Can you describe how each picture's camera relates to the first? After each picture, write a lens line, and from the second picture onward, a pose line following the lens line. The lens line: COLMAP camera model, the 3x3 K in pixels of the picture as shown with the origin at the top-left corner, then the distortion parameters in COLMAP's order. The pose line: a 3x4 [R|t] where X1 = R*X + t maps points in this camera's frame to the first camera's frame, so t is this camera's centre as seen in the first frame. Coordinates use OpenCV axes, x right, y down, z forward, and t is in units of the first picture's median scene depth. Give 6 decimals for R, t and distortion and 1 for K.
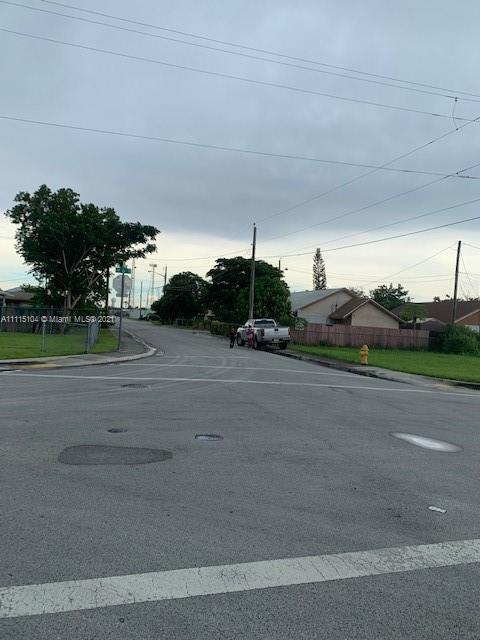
lens RADIAL K [[483.0, 0, 240.0], [0, 483.0, 320.0], [0, 0, 1]] dist [0.032599, -0.002939]
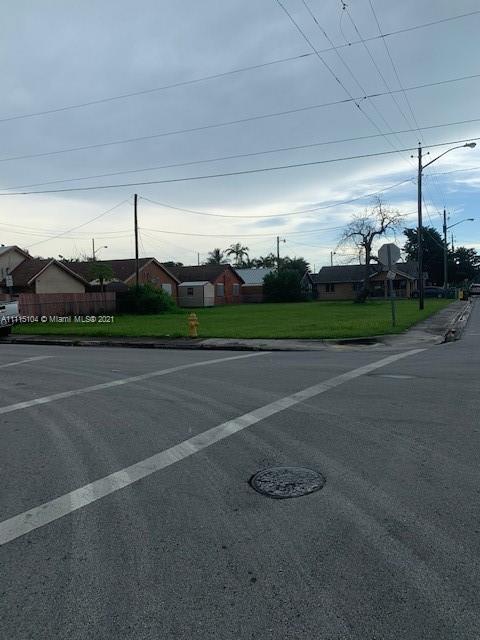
lens RADIAL K [[483.0, 0, 240.0], [0, 483.0, 320.0], [0, 0, 1]] dist [0.032599, -0.002939]
pose [[0.655942, -0.125770, 0.744259, -0.145059], [0.067846, 0.991853, 0.107815, -0.008598], [-0.751756, -0.020225, 0.659131, 0.223523]]
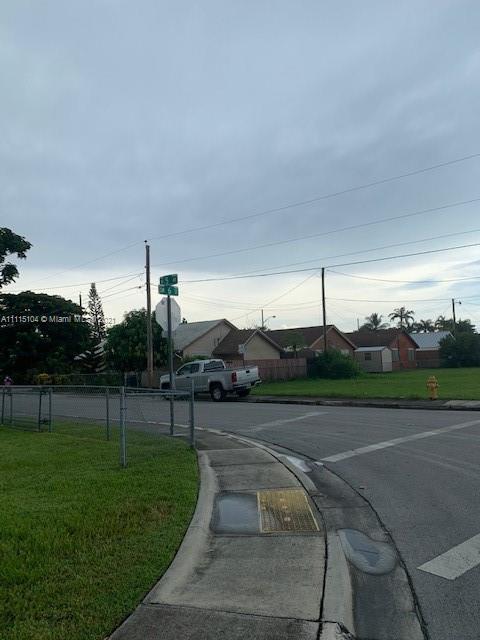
lens RADIAL K [[483.0, 0, 240.0], [0, 483.0, 320.0], [0, 0, 1]] dist [0.032599, -0.002939]
pose [[0.846985, -0.051209, 0.529145, -0.237711], [0.093255, 0.994228, -0.053051, -0.015212], [-0.523374, 0.094278, 0.846871, 0.242382]]
